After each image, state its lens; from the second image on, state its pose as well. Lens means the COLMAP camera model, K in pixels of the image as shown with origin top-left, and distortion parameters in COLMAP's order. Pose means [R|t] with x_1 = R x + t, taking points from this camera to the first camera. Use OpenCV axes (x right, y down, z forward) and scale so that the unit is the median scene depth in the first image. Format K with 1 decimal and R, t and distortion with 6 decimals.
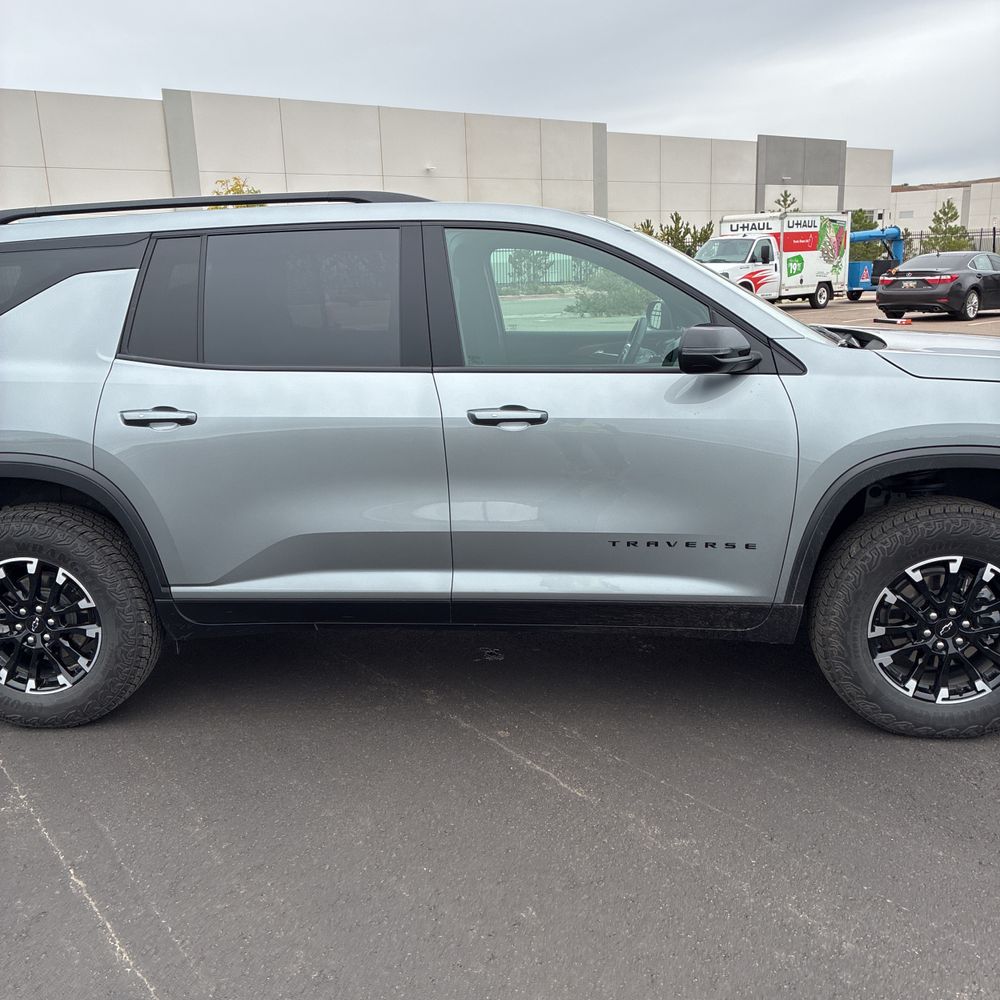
lens RADIAL K [[1007.0, 0, 492.2], [0, 1007.0, 496.6], [0, 0, 1]] dist [0.014076, 0.023339]
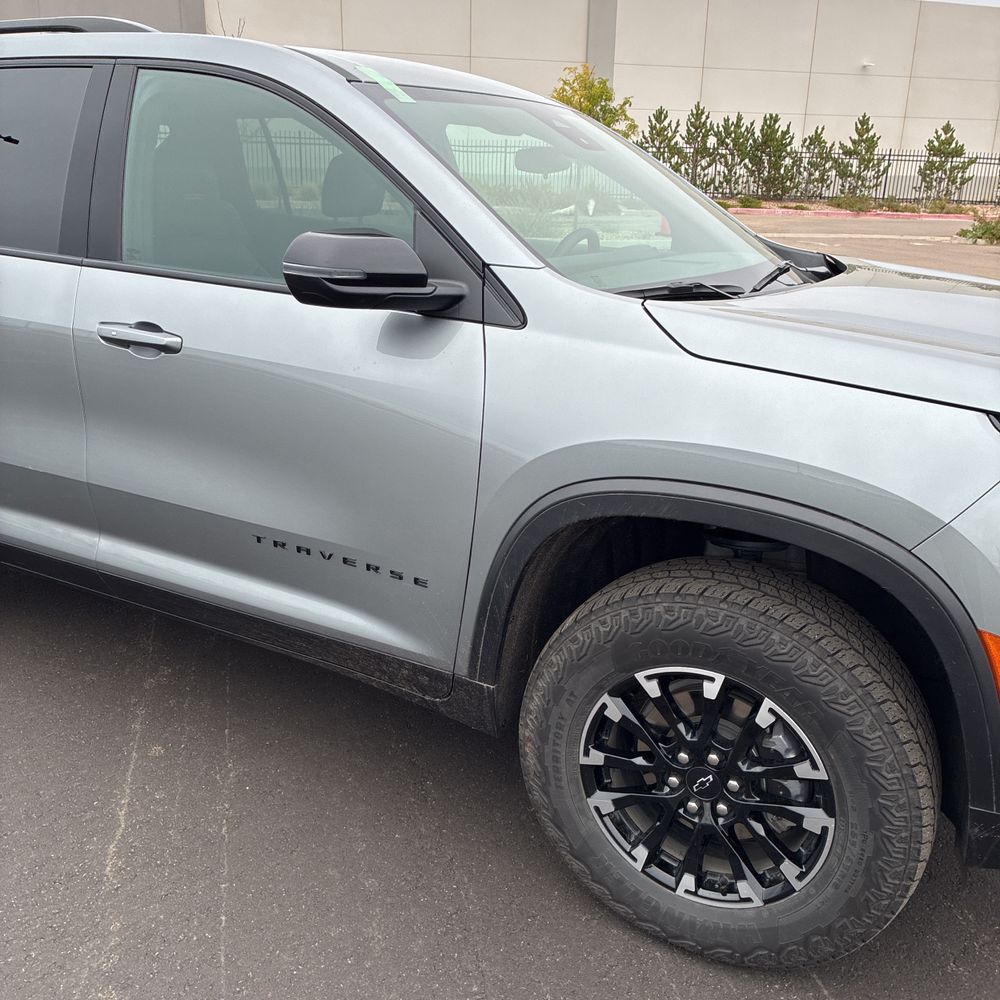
lens RADIAL K [[1008.5, 0, 500.0], [0, 1008.5, 500.0], [0, 0, 1]] dist [0.005053, 0.042677]
pose [[0.918634, 0.176453, -0.353519, 0.489330], [-0.143318, 0.982612, 0.118038, -0.081959], [0.368200, -0.057768, 0.927950, 0.387428]]
